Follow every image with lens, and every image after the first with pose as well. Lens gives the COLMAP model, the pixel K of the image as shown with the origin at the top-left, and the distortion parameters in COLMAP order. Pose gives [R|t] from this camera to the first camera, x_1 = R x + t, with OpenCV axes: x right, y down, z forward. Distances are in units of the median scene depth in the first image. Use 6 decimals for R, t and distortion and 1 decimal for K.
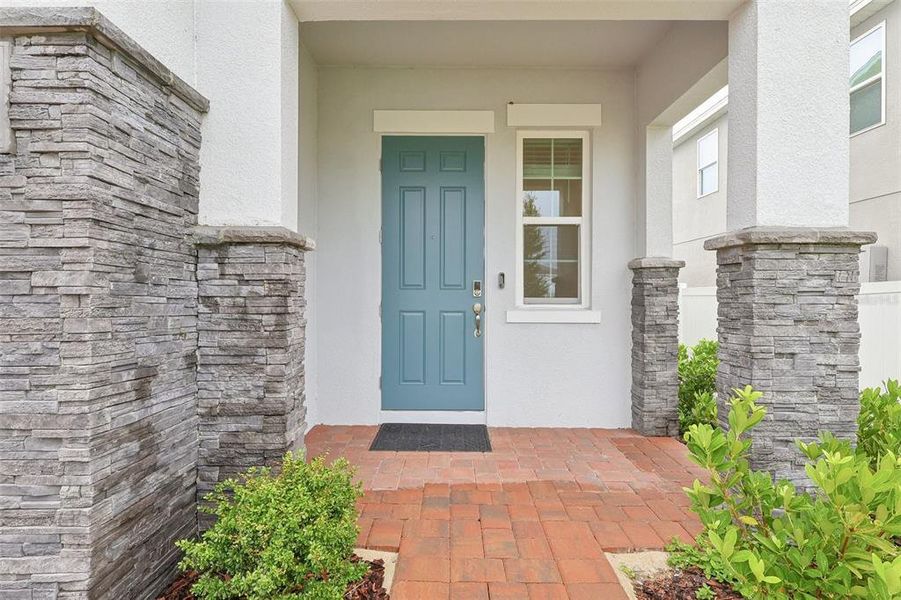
lens RADIAL K [[416.5, 0, 450.5], [0, 416.5, 300.0], [0, 0, 1]] dist [-0.000303, 0.000189]
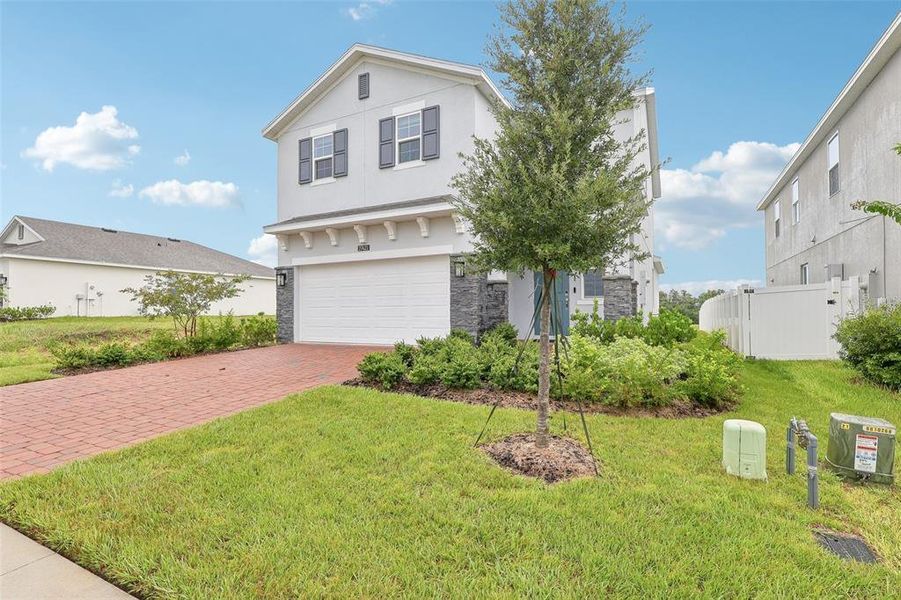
lens RADIAL K [[416.5, 0, 450.5], [0, 416.5, 300.0], [0, 0, 1]] dist [-0.000303, 0.000189]
pose [[0.878913, -0.017331, -0.476666, 1.367133], [-0.001223, 0.999255, -0.038586, 0.247352], [0.476980, 0.034496, 0.878237, -3.563322]]
